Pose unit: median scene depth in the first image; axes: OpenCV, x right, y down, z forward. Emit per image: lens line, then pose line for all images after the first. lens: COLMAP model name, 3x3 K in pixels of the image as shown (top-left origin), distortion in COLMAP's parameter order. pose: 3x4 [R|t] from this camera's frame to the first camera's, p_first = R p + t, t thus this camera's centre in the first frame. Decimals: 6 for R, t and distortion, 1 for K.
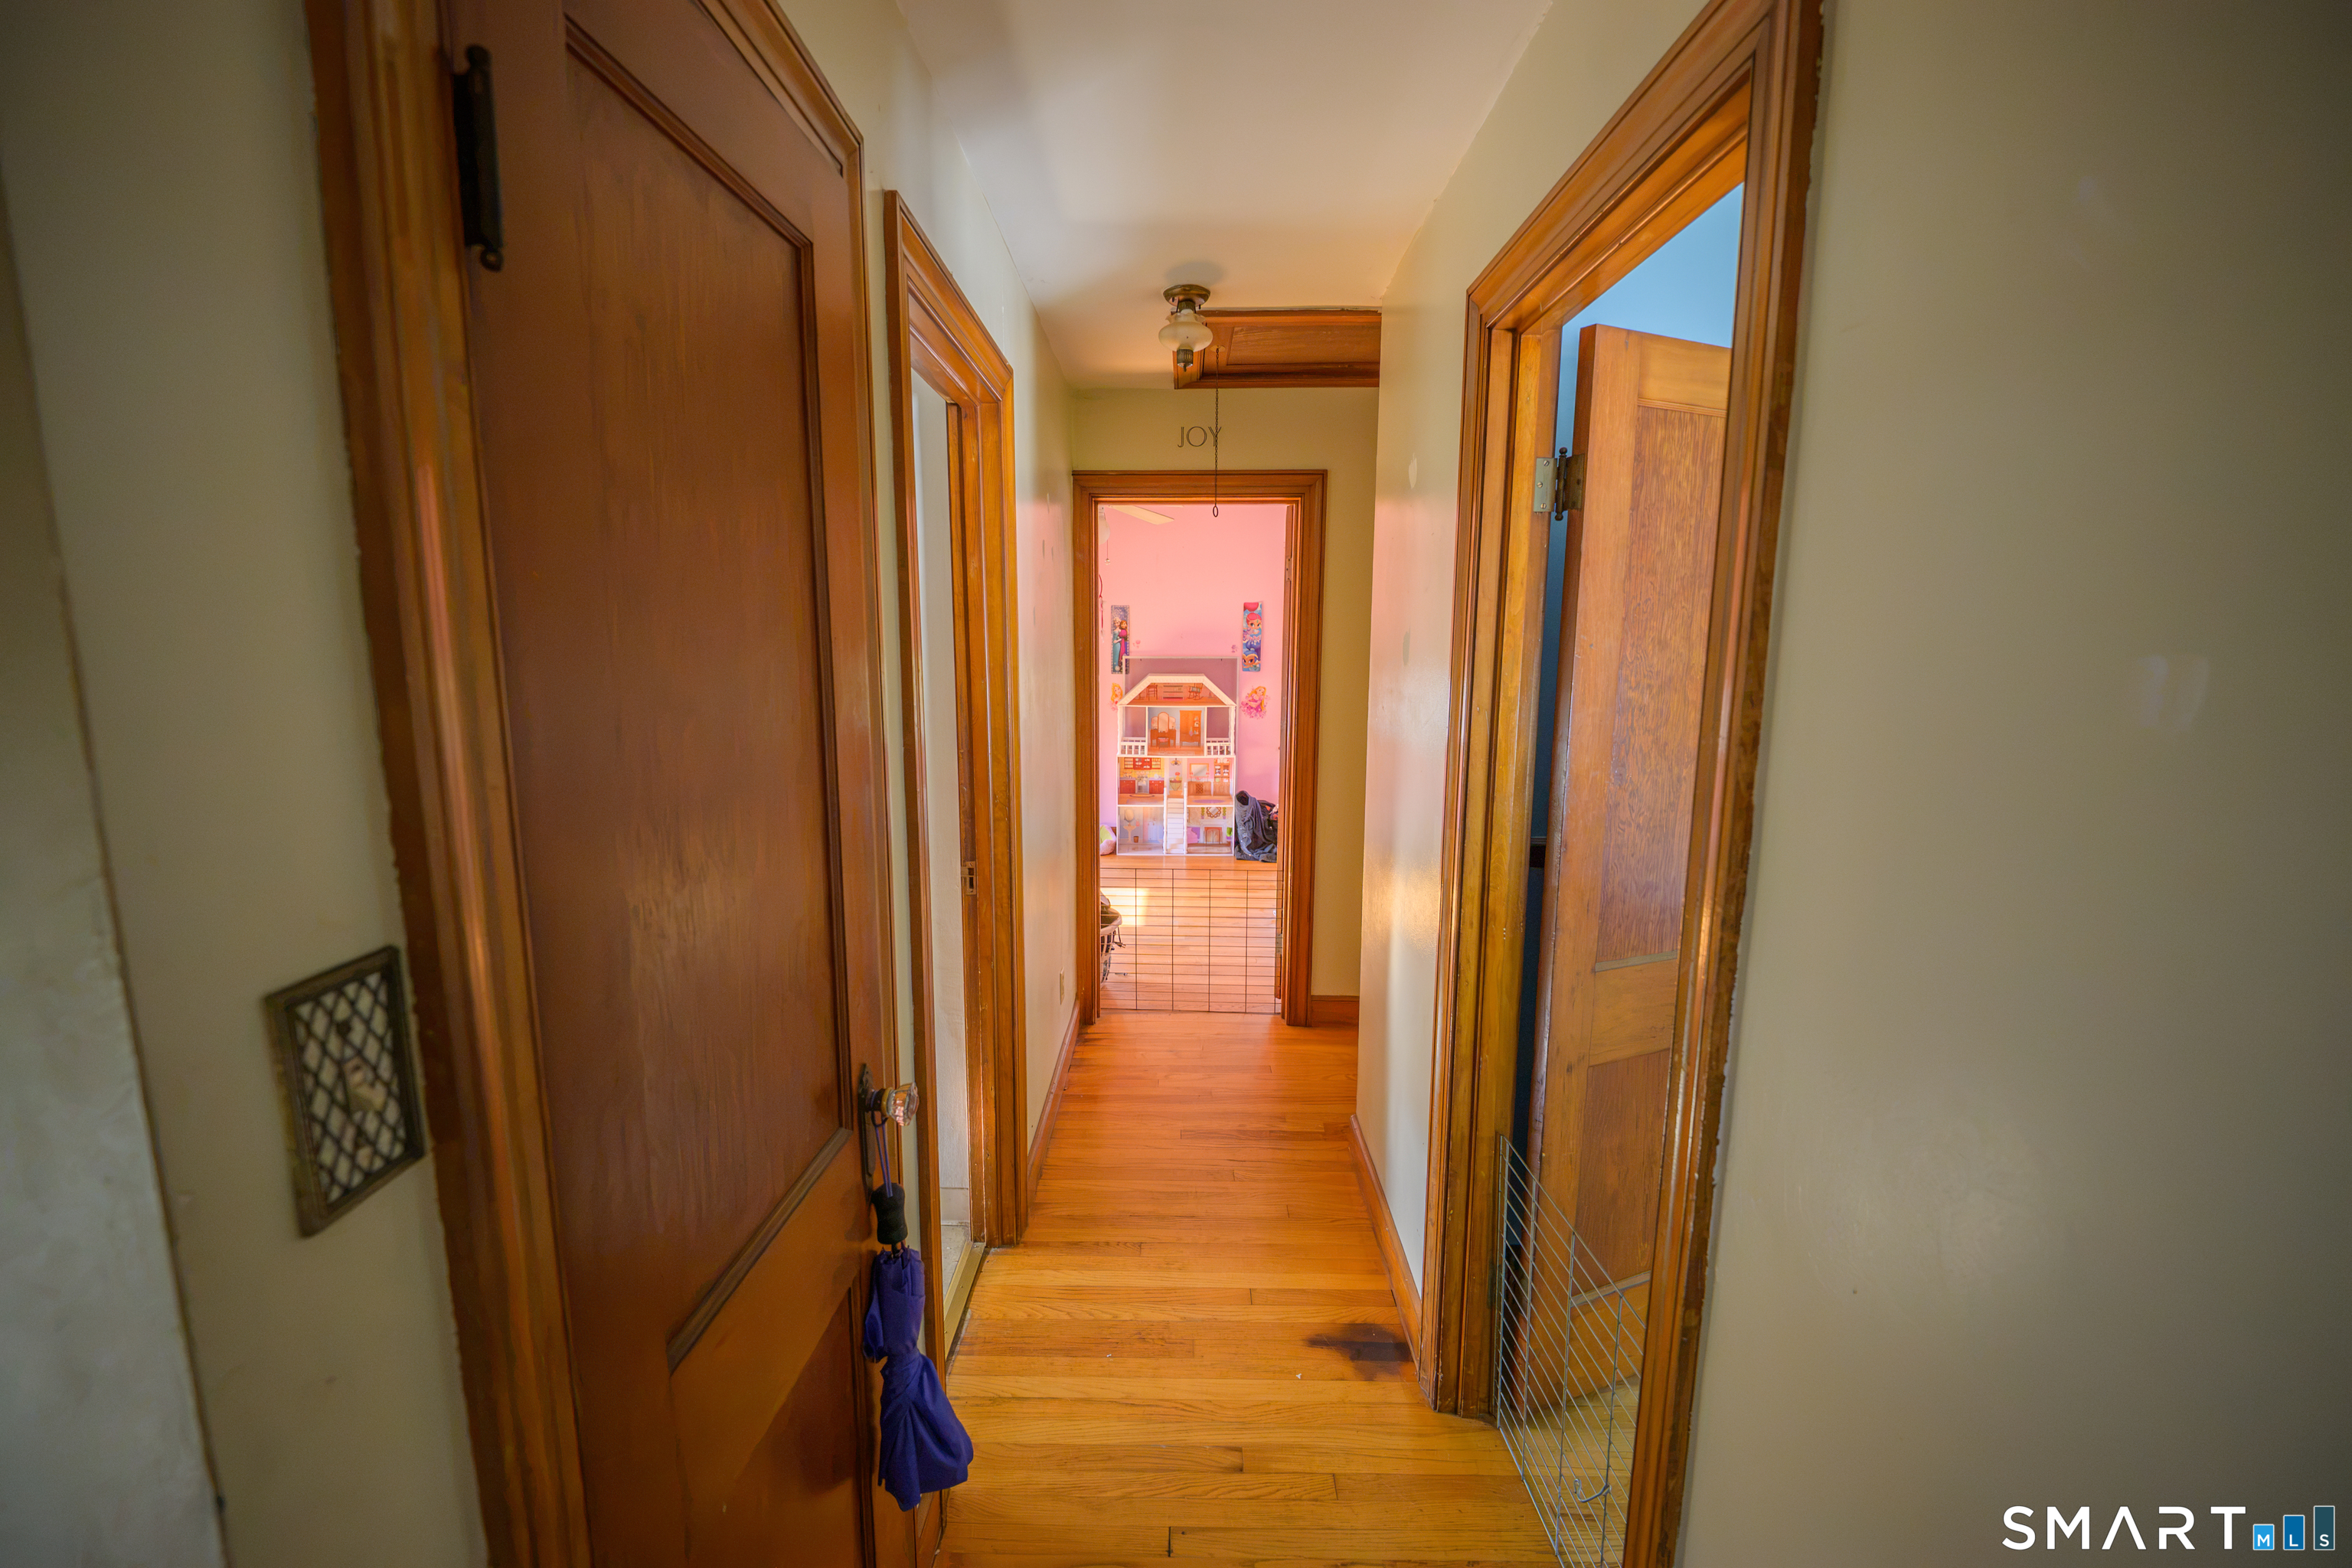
lens RADIAL K [[958.8, 0, 1152.6], [0, 958.8, 779.0], [0, 0, 1]] dist [-0.012152, -0.006115]
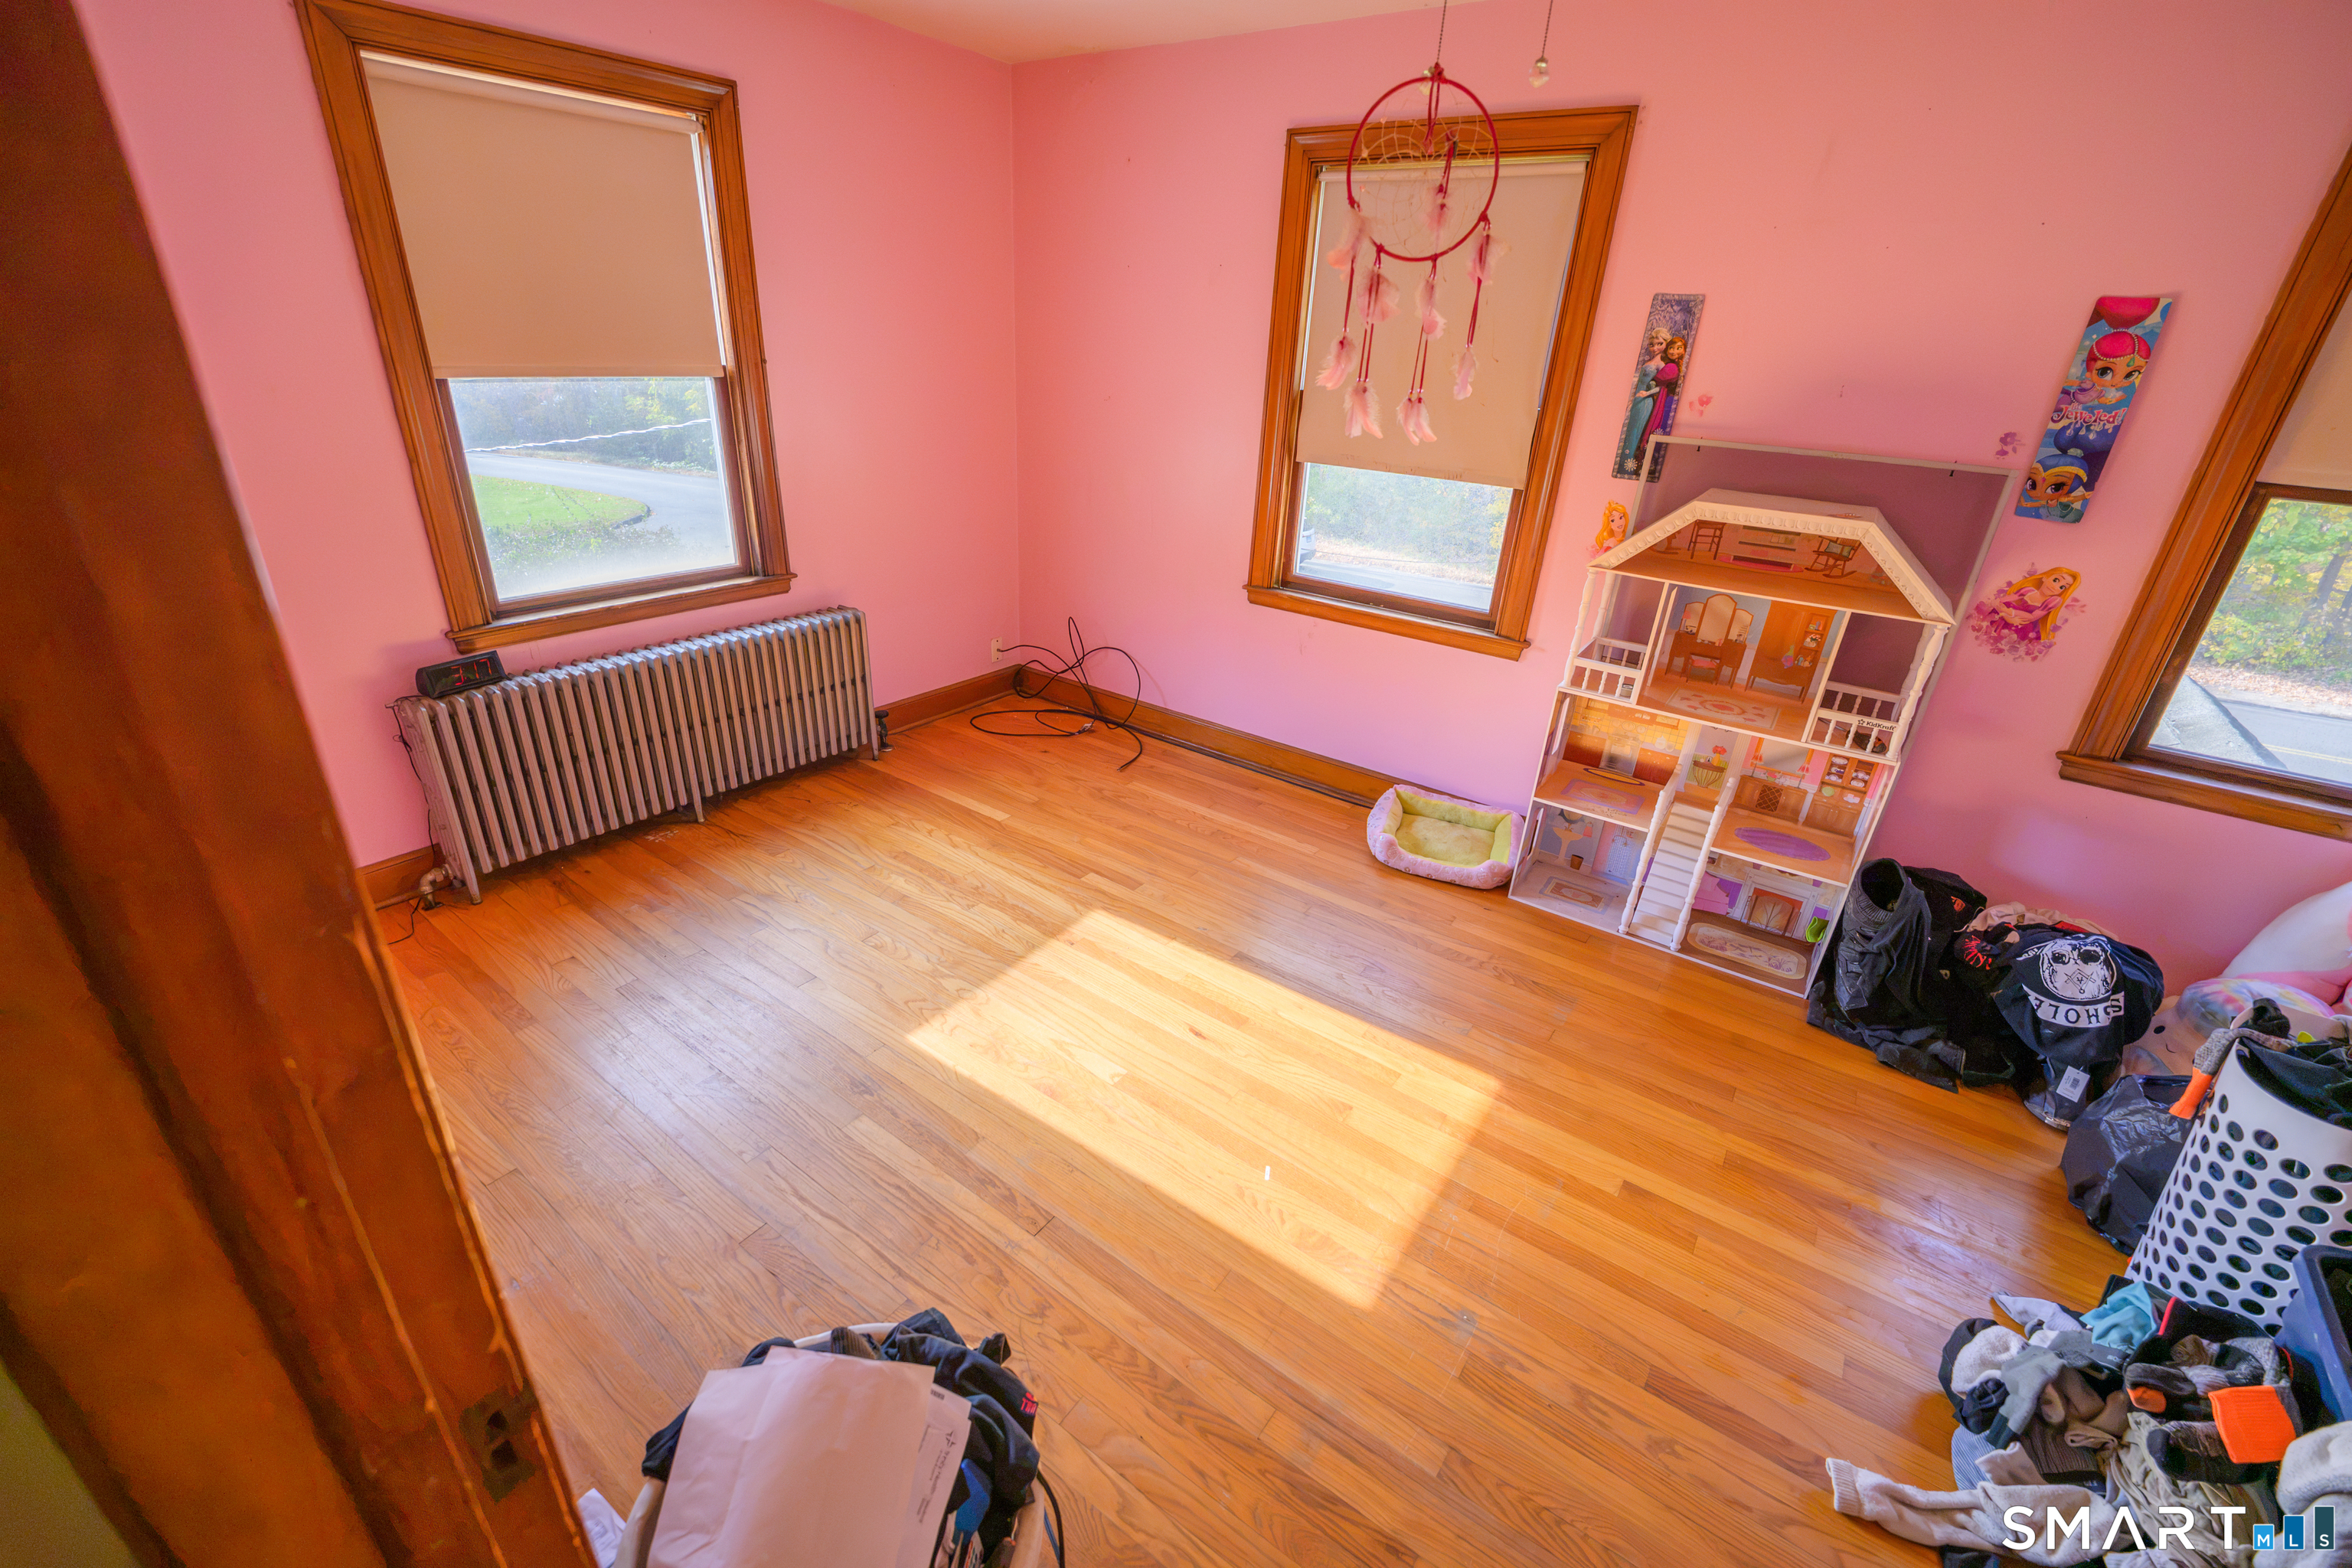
lens RADIAL K [[958.8, 0, 1159.6], [0, 958.8, 790.1], [0, 0, 1]] dist [-0.012152, -0.006115]
pose [[0.822908, 0.269560, -0.500159, 0.038022], [-0.123945, 0.944258, 0.304982, -0.085002], [0.554491, -0.188980, 0.810448, 0.544564]]
